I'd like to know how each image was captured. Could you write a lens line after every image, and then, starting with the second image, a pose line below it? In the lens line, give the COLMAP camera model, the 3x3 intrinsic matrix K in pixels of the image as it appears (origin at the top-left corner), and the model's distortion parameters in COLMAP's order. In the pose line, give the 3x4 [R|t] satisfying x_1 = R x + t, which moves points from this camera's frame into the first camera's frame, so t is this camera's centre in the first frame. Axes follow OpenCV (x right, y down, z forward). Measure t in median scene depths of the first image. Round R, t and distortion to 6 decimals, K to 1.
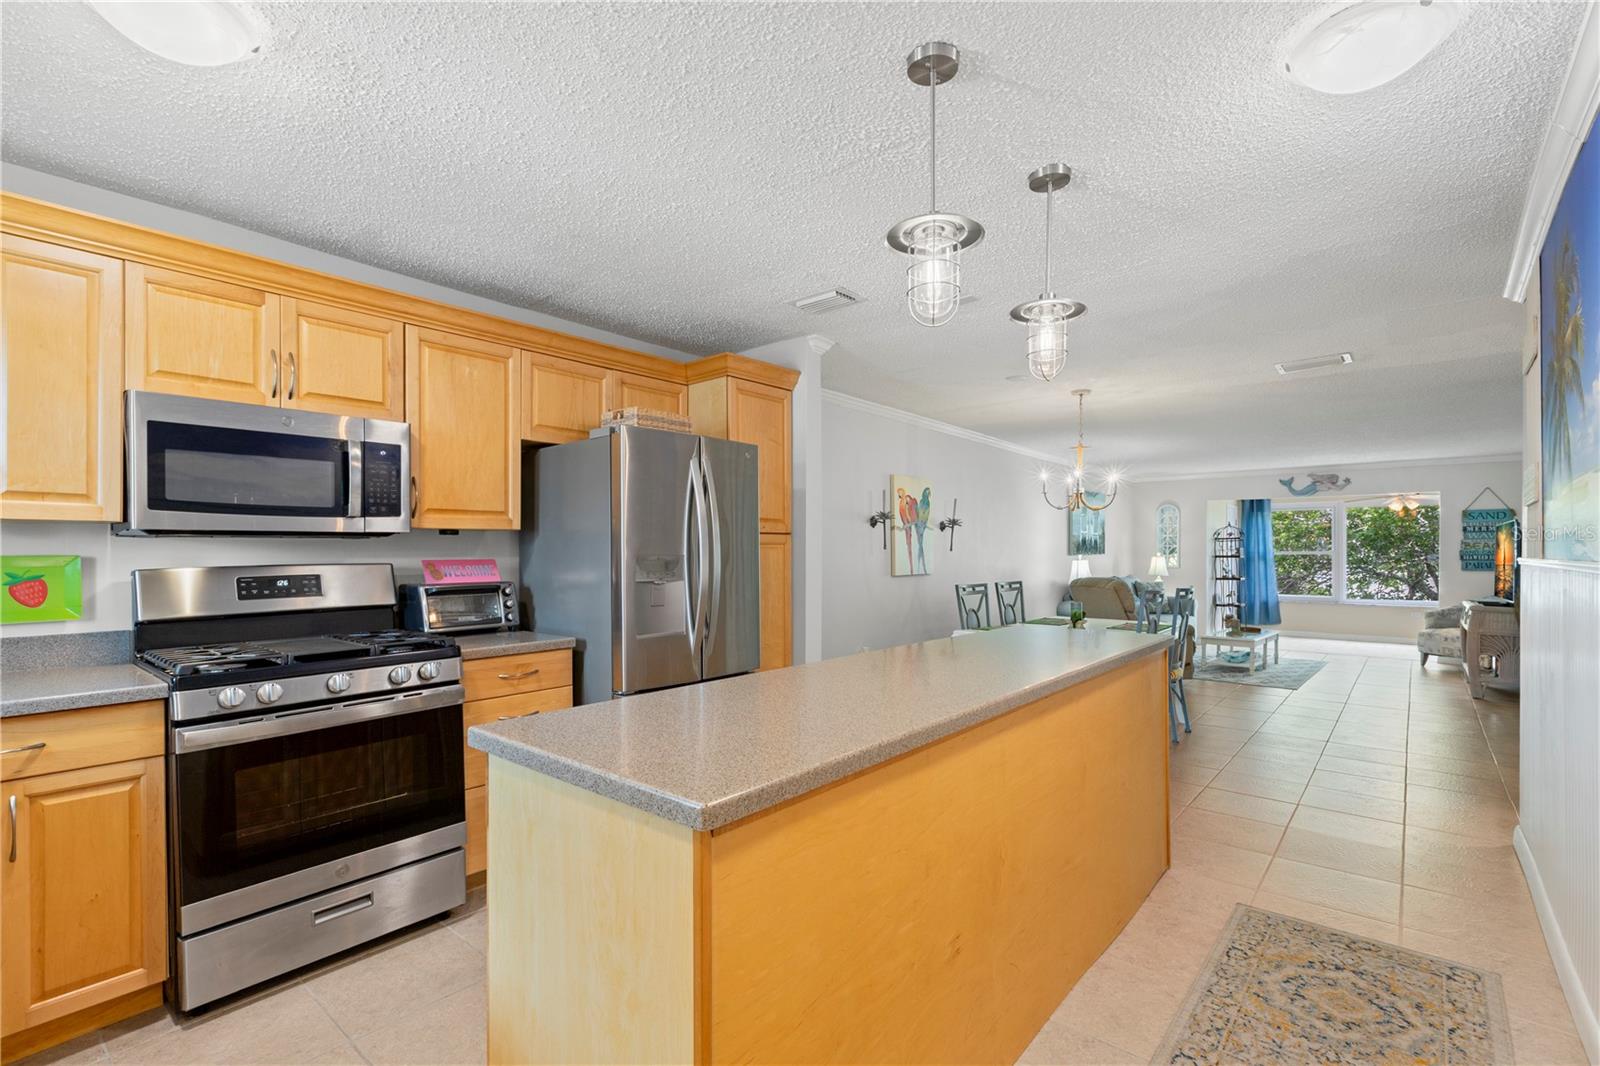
lens RADIAL K [[722.1, 0, 804.2], [0, 722.1, 555.9], [0, 0, 1]] dist [-0.001274, 0.003061]
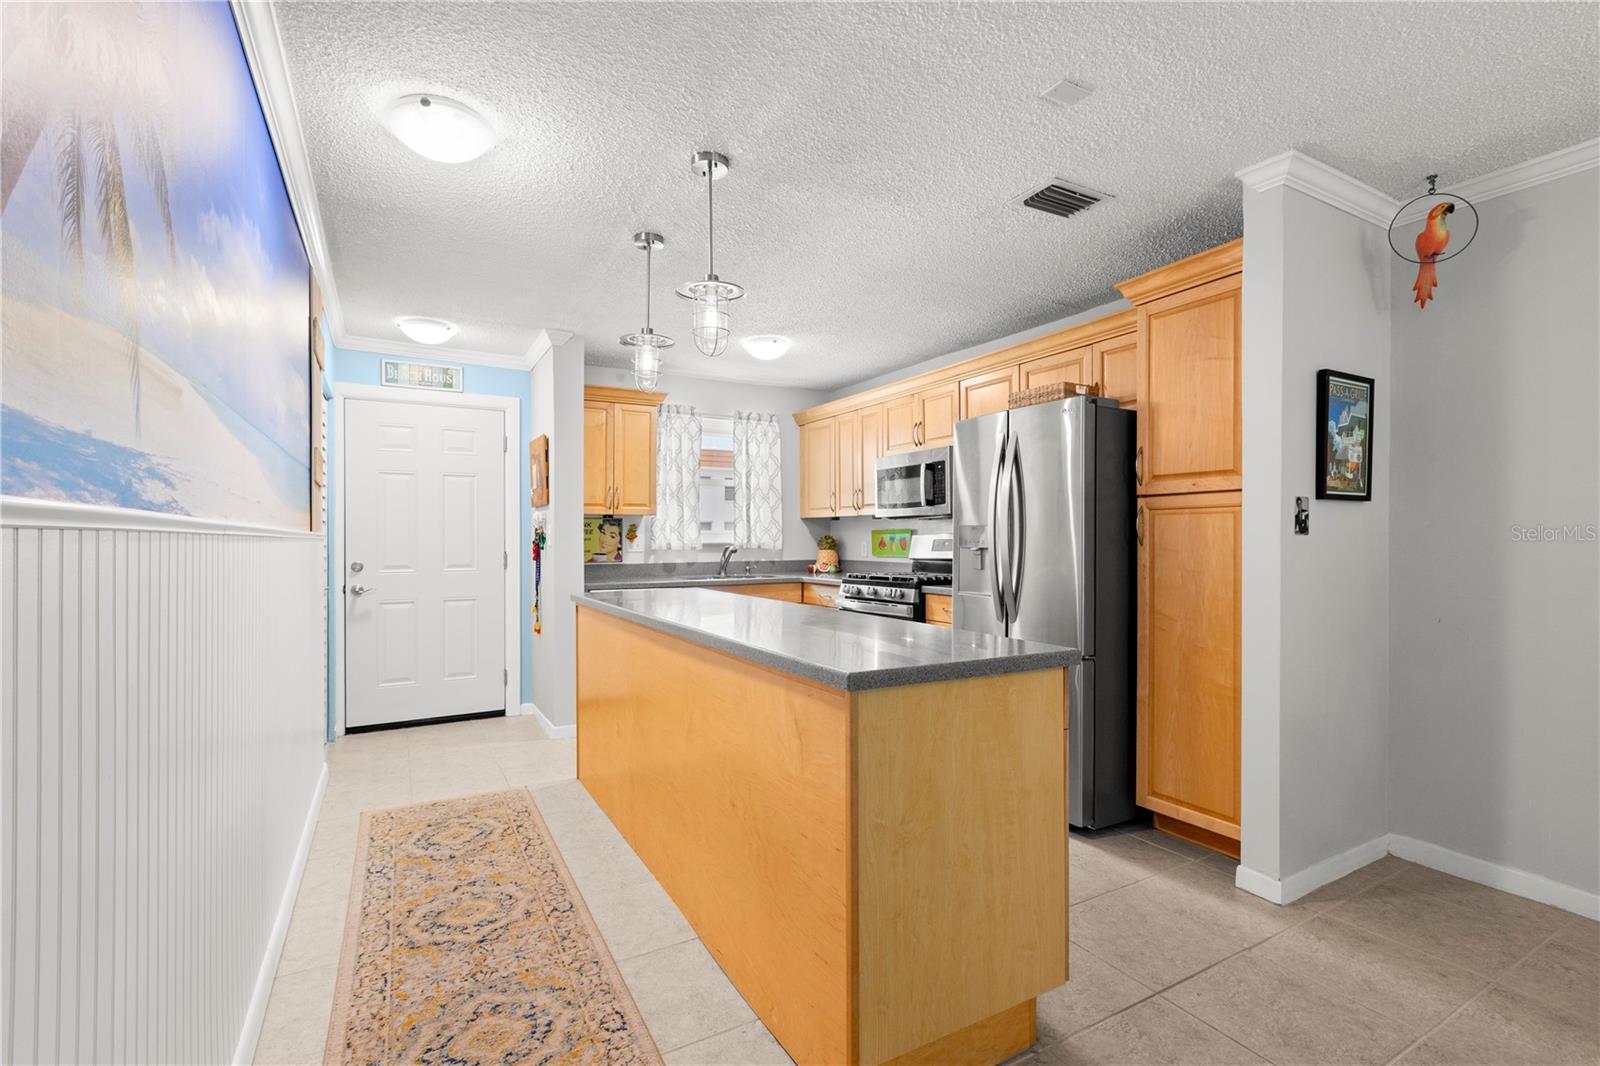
lens RADIAL K [[722.1, 0, 795.8], [0, 722.1, 534.1], [0, 0, 1]] dist [-0.001274, 0.003061]
pose [[-0.349305, -0.005065, -0.936995, 0.329775], [-0.006468, 0.999975, -0.002995, 0.006755], [0.936987, 0.005014, -0.349329, 0.379506]]
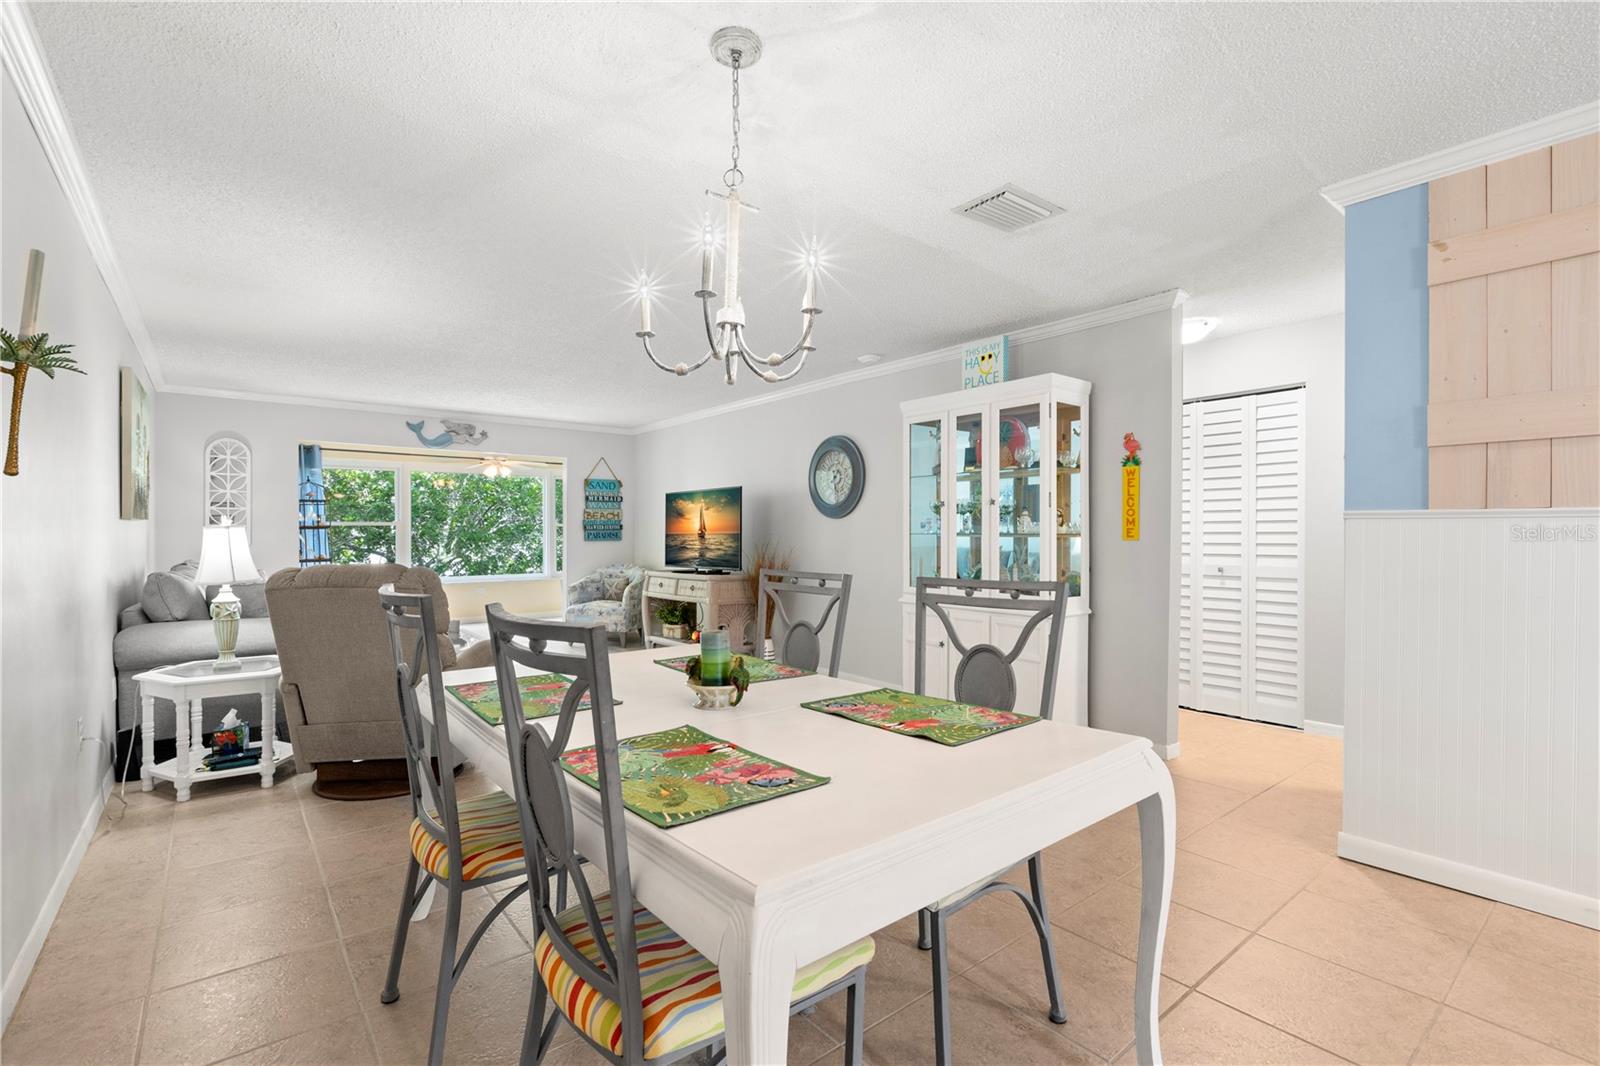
lens RADIAL K [[722.1, 0, 789.7], [0, 722.1, 535.3], [0, 0, 1]] dist [-0.001274, 0.003061]
pose [[0.209437, -0.008541, 0.977785, 0.023136], [0.006501, 0.999952, 0.007342, 0.007565], [-0.977800, 0.004819, 0.209483, 0.539140]]
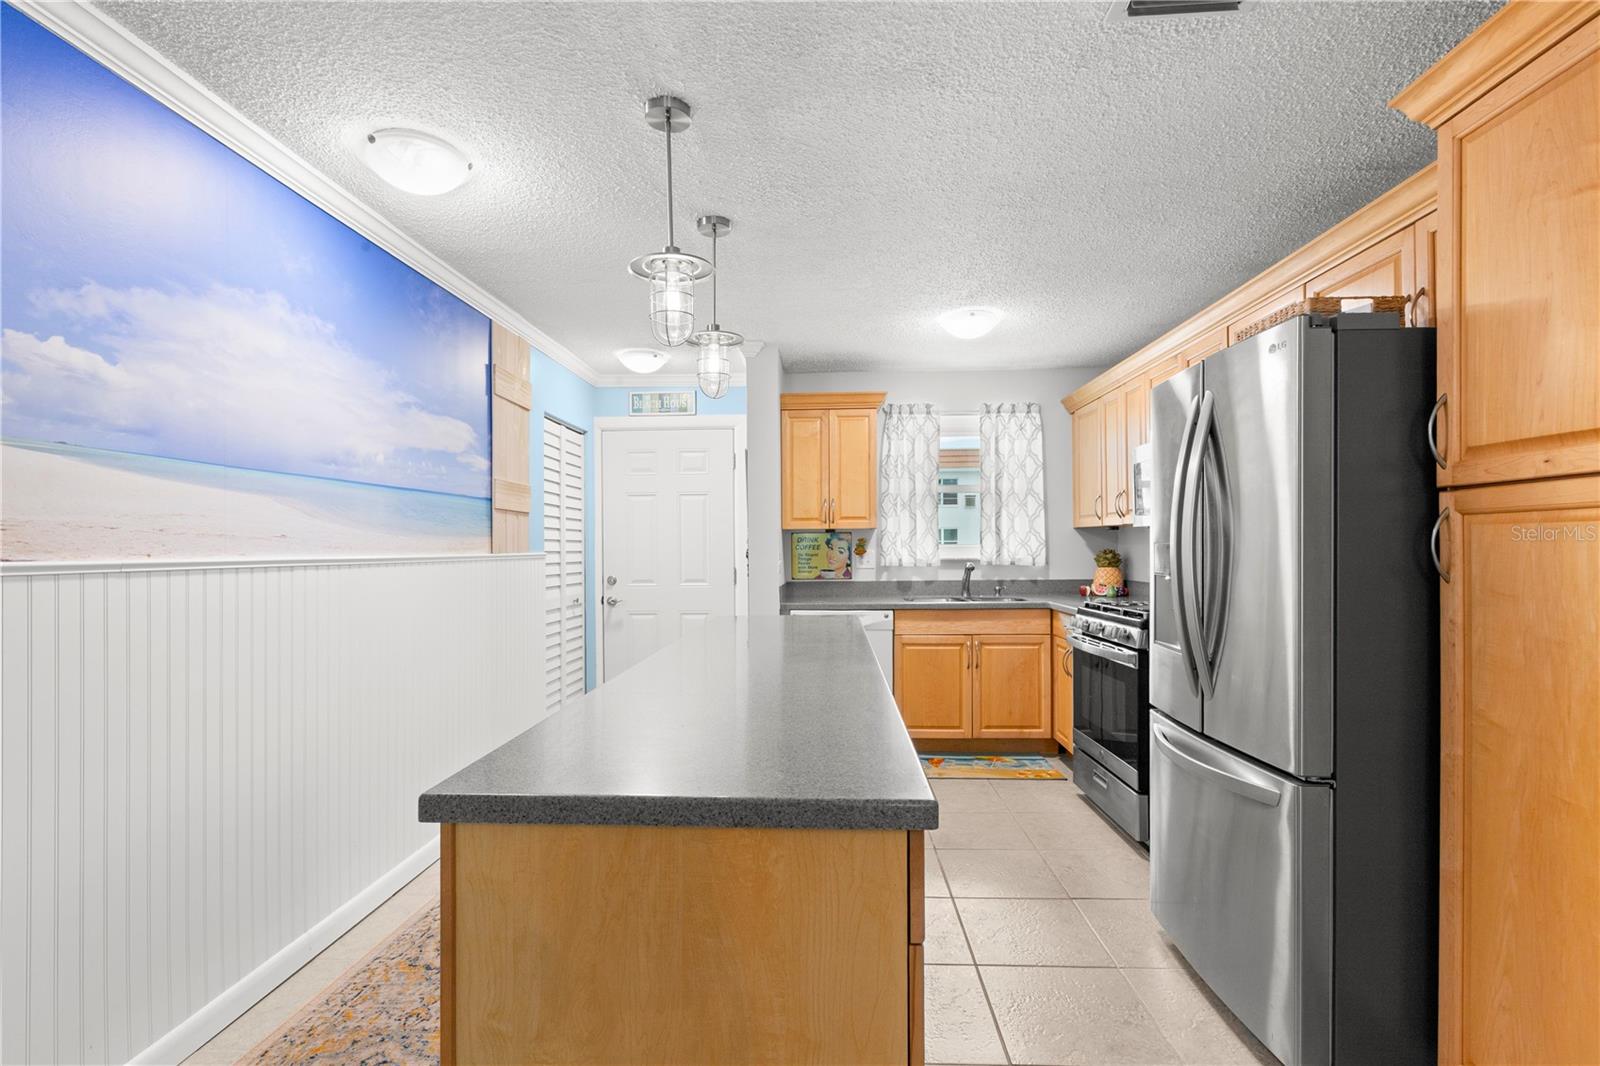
lens RADIAL K [[722.1, 0, 814.9], [0, 722.1, 543.1], [0, 0, 1]] dist [-0.001274, 0.003061]
pose [[-0.789440, 0.003406, -0.613818, 0.187613], [0.001795, 0.999993, 0.003239, -0.000582], [0.613825, 0.001455, -0.789441, 0.458513]]
